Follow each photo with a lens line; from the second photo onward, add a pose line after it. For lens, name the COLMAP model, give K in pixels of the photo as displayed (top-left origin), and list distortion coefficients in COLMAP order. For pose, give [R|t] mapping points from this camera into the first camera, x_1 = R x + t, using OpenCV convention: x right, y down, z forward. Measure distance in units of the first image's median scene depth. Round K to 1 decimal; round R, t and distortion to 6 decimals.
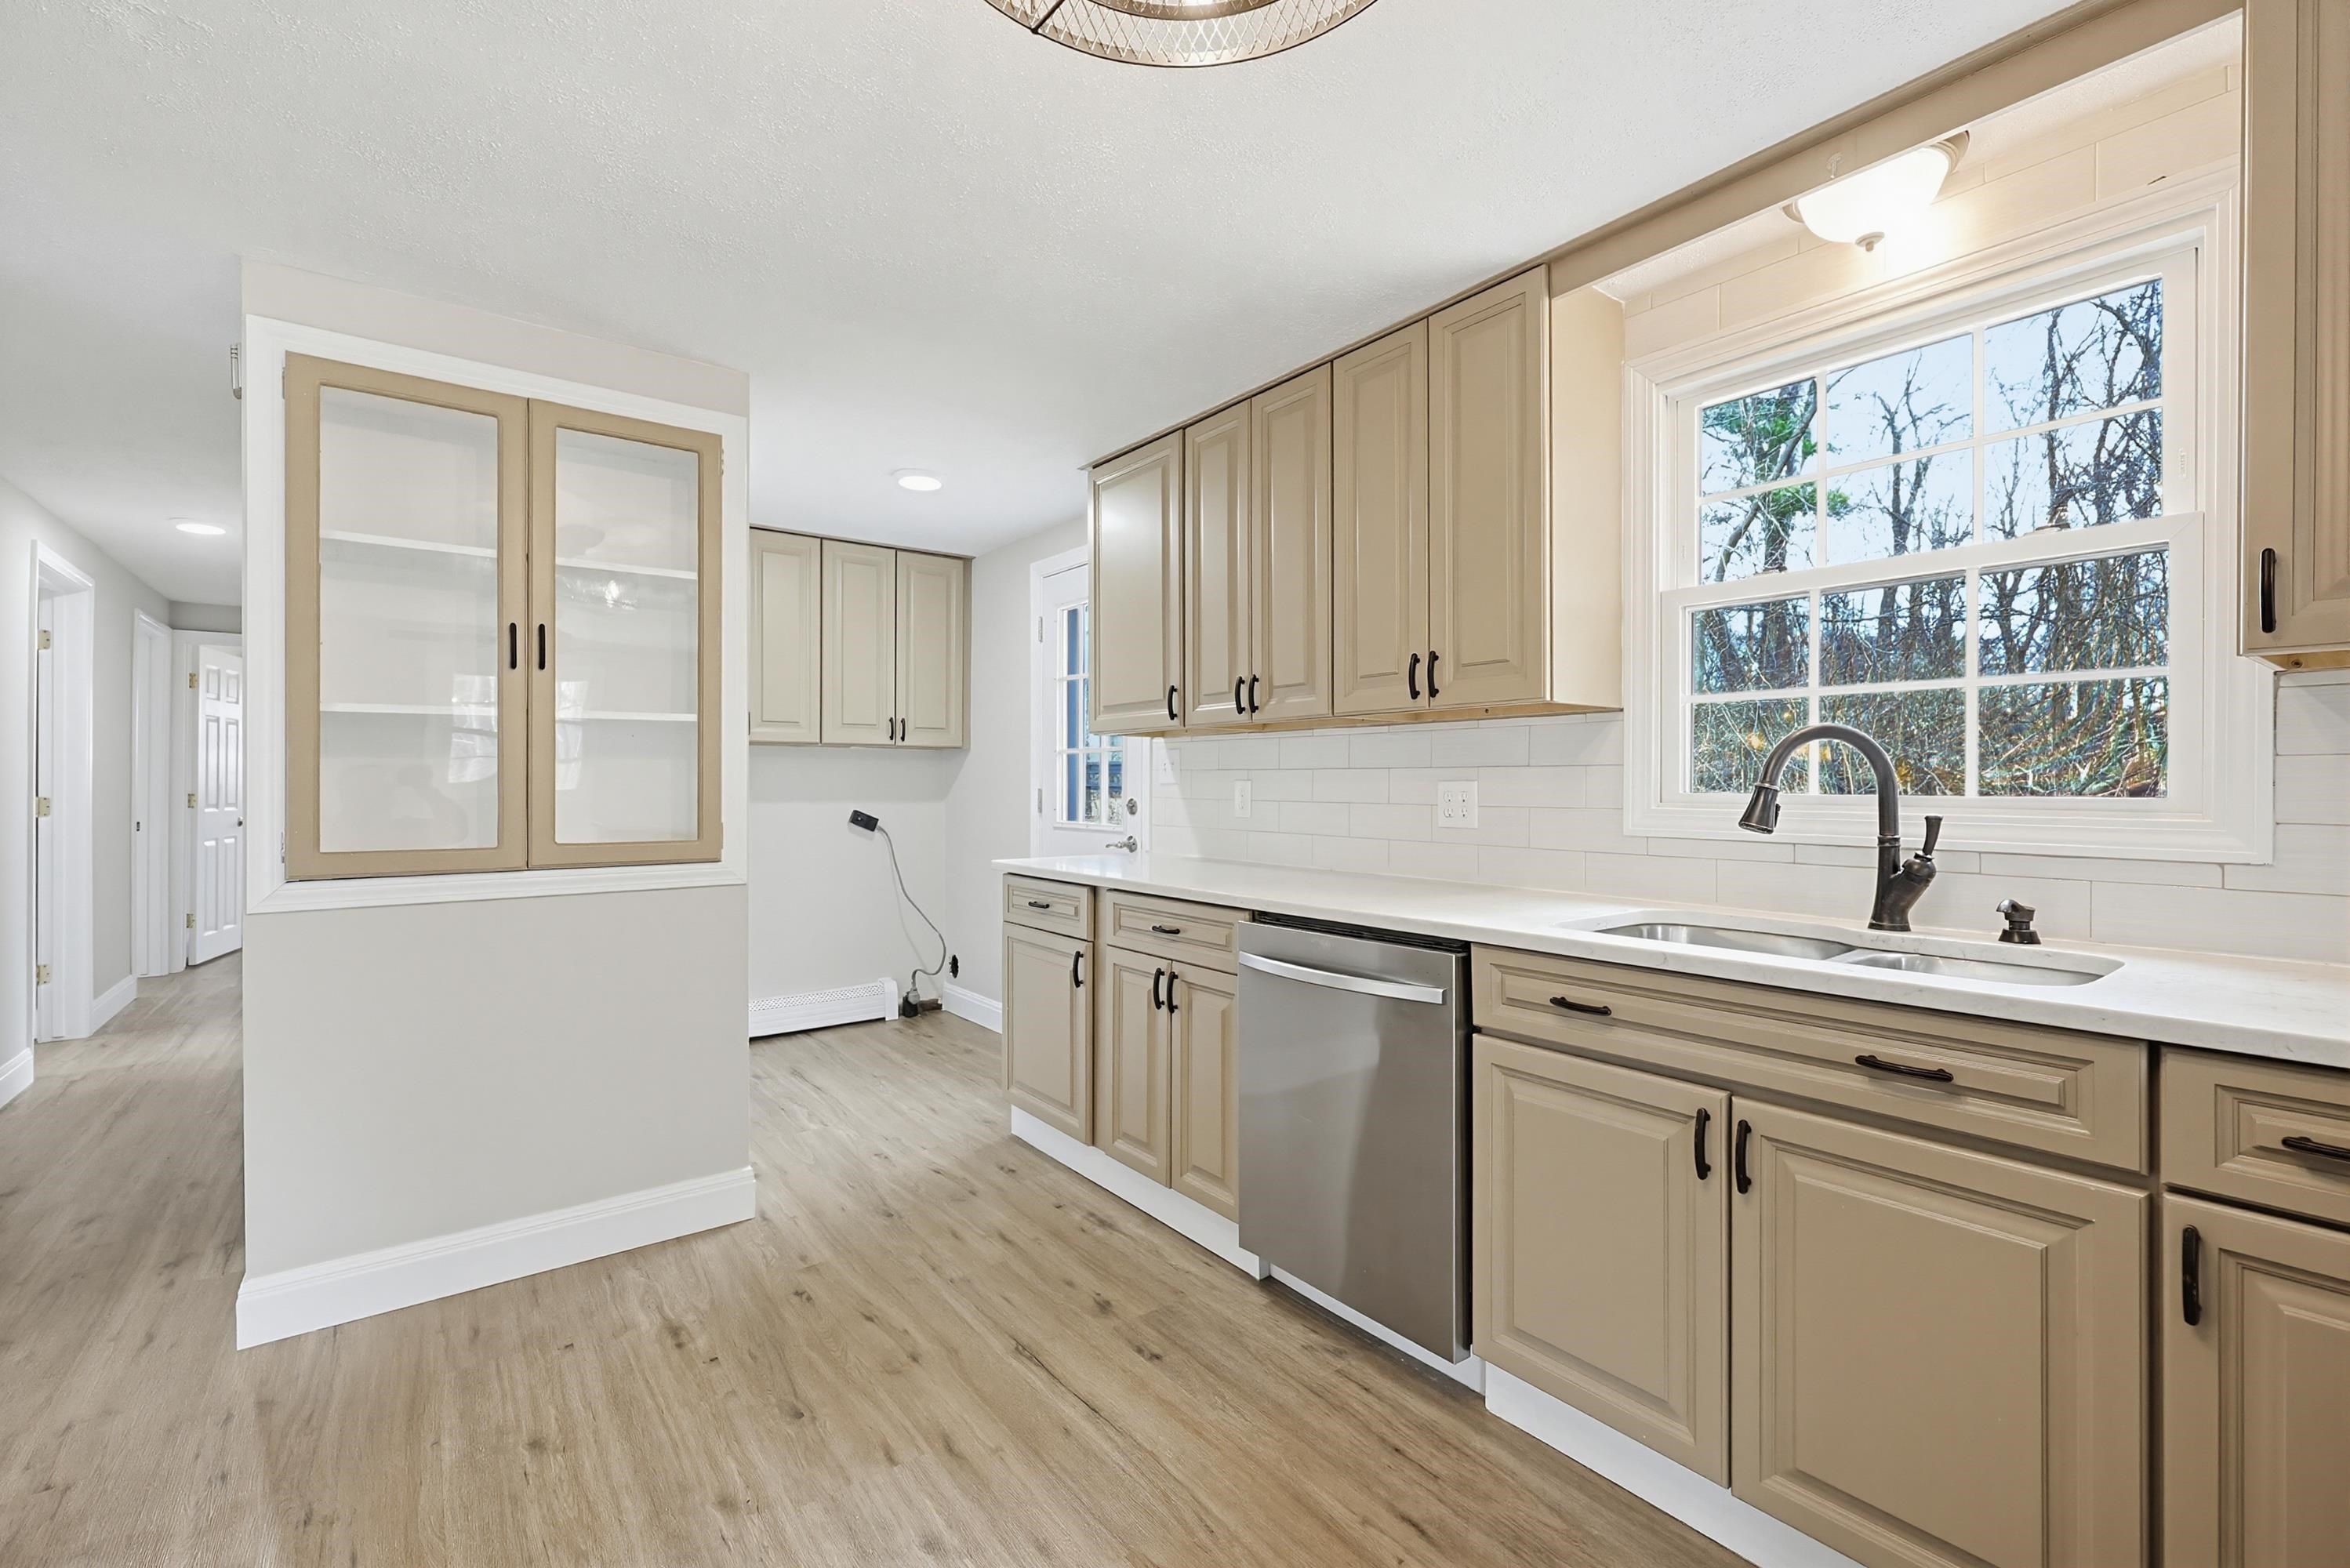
lens RADIAL K [[944.1, 0, 1216.3], [0, 944.1, 784.2], [0, 0, 1]] dist [-0.000605, -0.000139]
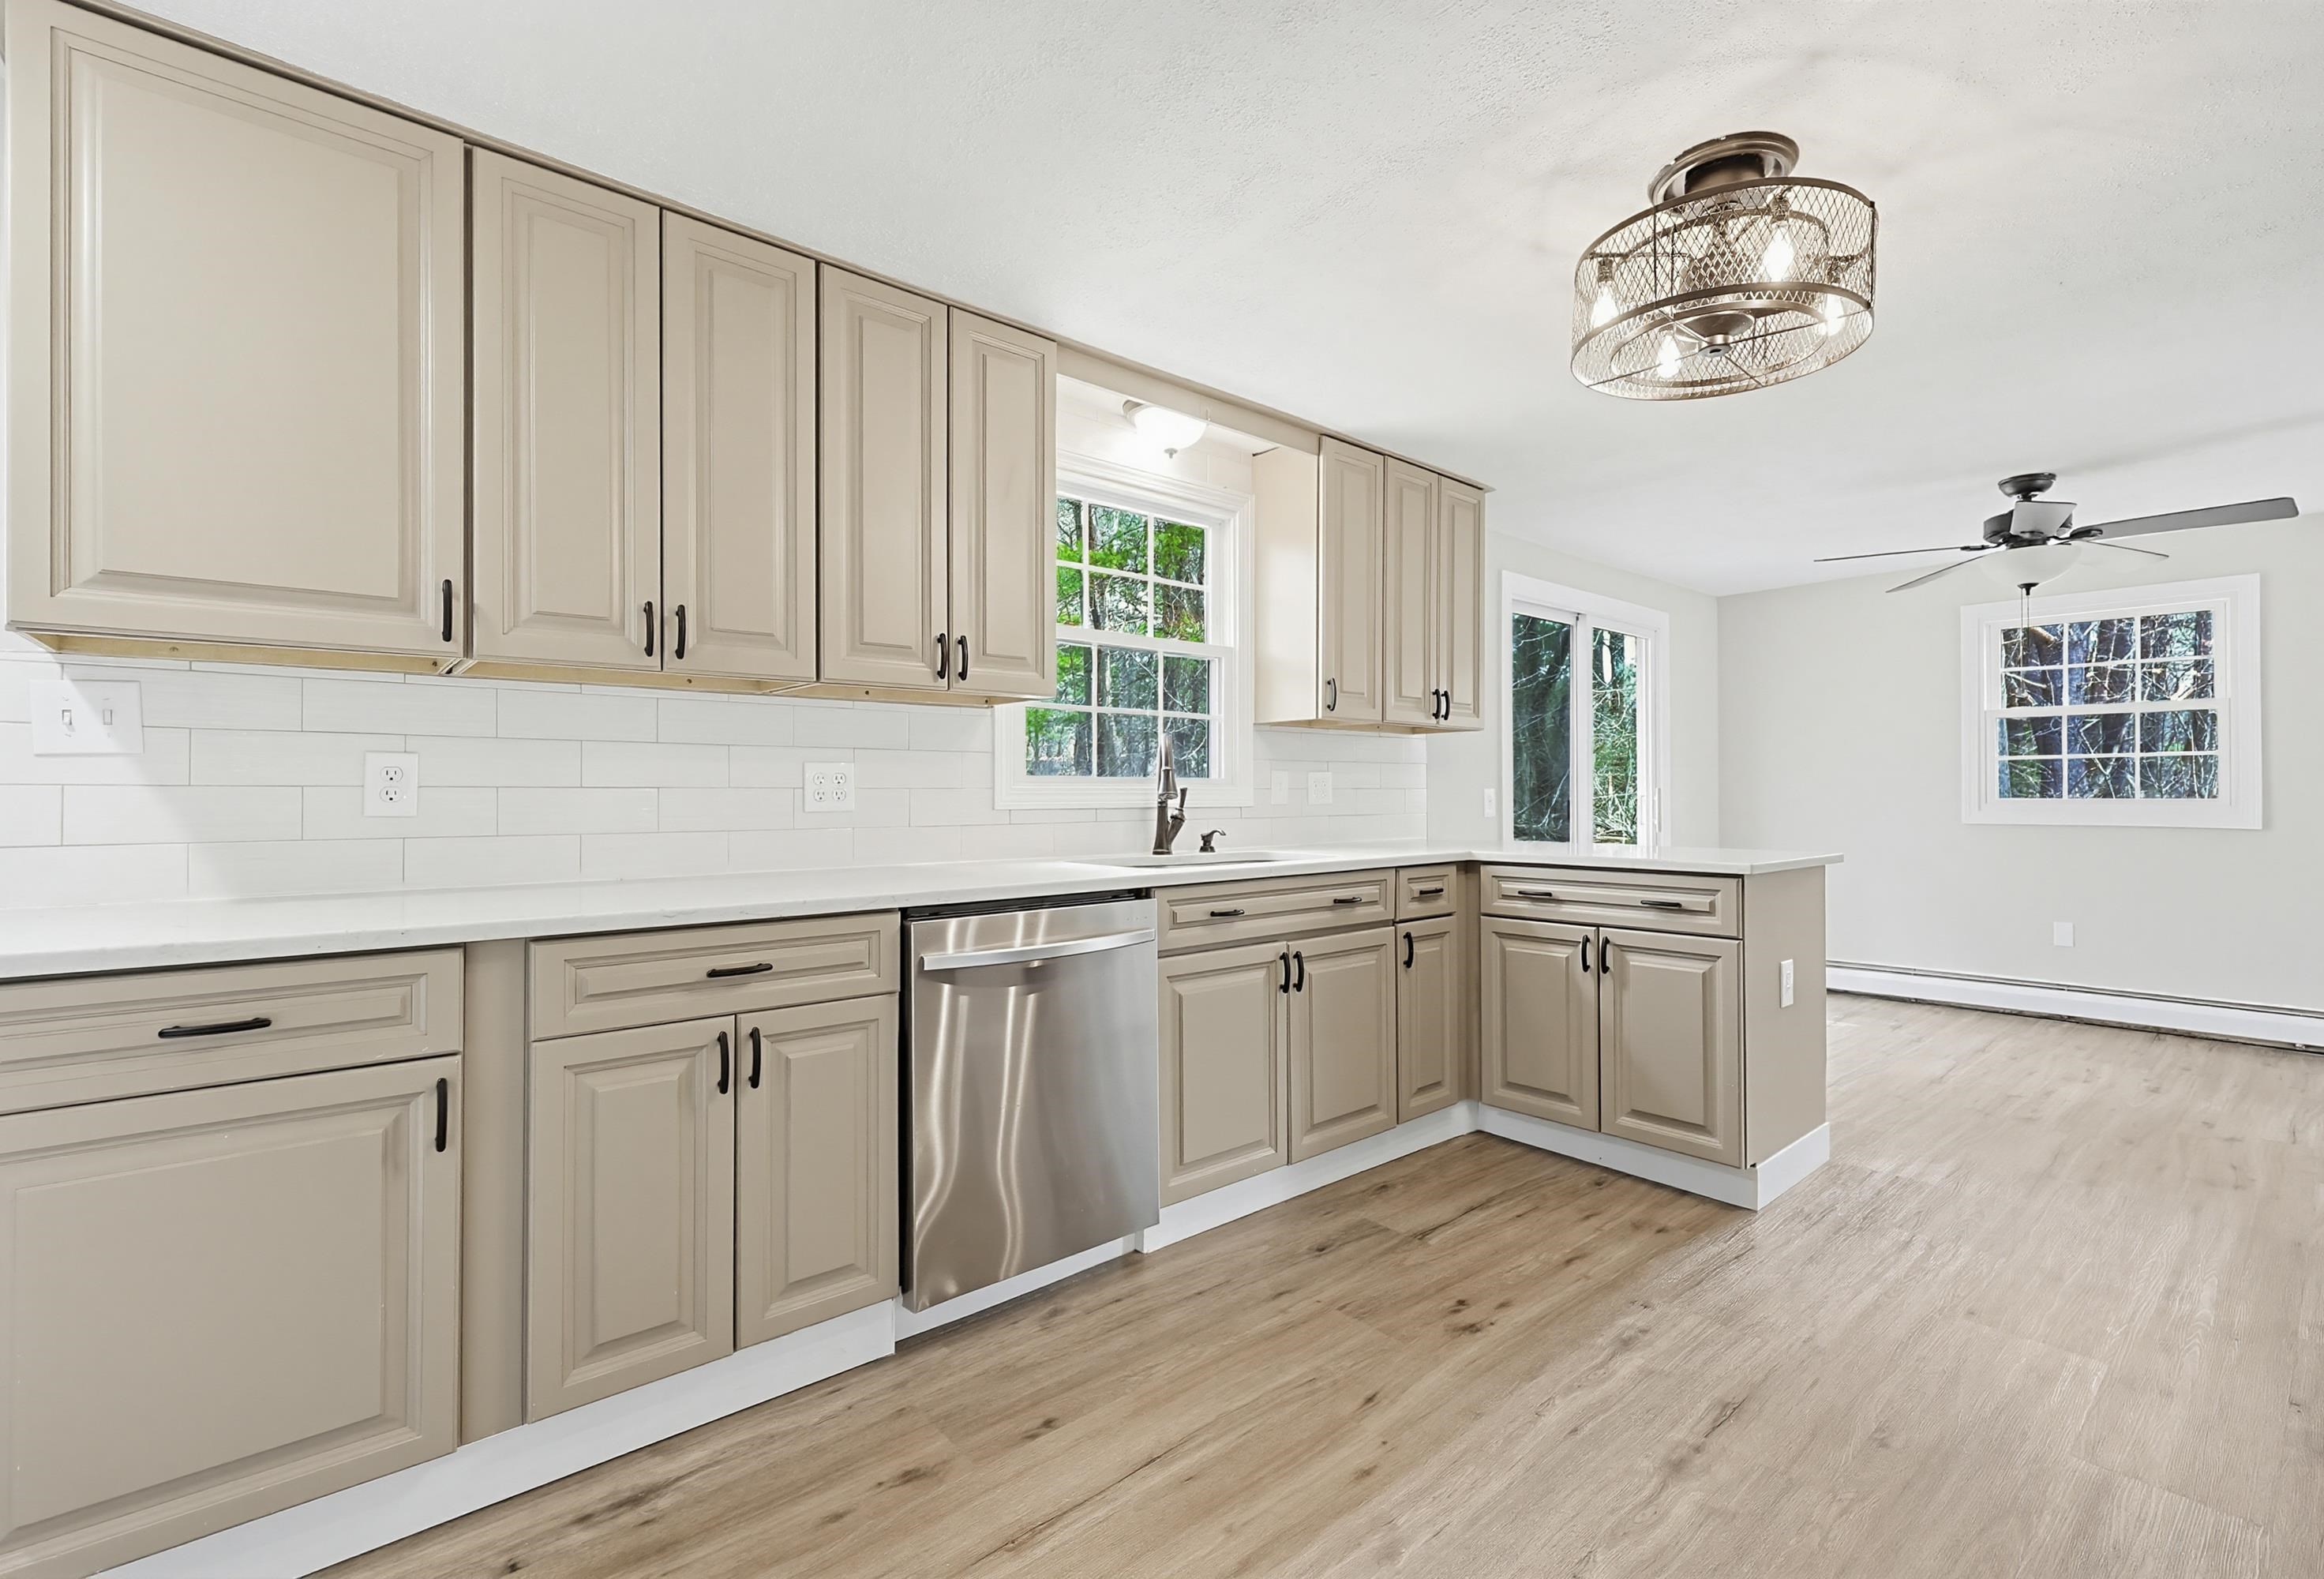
lens RADIAL K [[992.8, 0, 1078.7], [0, 992.8, 783.0], [0, 0, 1]] dist [-0.000775, -0.000191]
pose [[0.058146, 0.005077, 0.998295, -0.920773], [-0.001168, 0.999987, -0.005018, 0.027719], [-0.998307, -0.000875, 0.058151, 0.877026]]
